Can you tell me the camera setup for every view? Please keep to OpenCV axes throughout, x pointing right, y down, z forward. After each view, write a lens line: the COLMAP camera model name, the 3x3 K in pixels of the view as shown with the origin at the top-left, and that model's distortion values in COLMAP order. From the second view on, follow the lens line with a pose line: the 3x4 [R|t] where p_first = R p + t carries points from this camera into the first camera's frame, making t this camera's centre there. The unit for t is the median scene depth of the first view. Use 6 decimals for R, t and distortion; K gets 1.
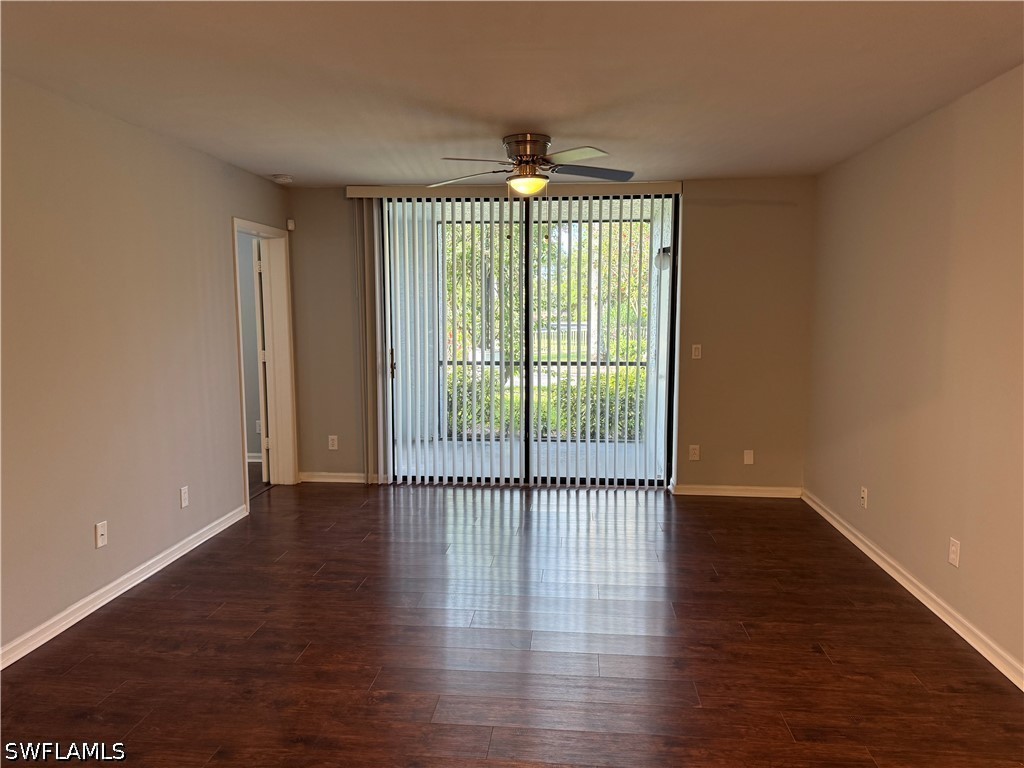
lens RADIAL K [[710.3, 0, 511.2], [0, 710.3, 382.1], [0, 0, 1]] dist [0.167282, -0.216959]
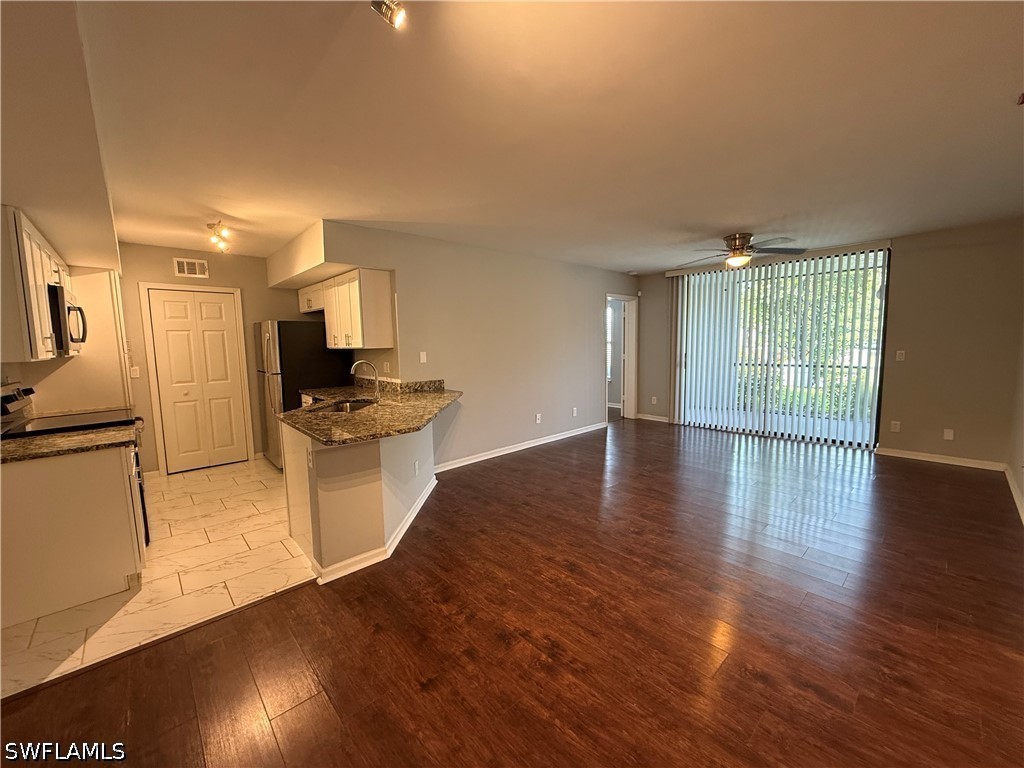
lens RADIAL K [[404.8, 0, 513.5], [0, 404.8, 380.1], [0, 0, 1]] dist [0.006920, 0.000075]
pose [[0.747387, 0.048722, -0.662600, 0.211147], [-0.047154, 0.998682, 0.020247, 0.024224], [0.662714, 0.016112, 0.748699, -0.105441]]
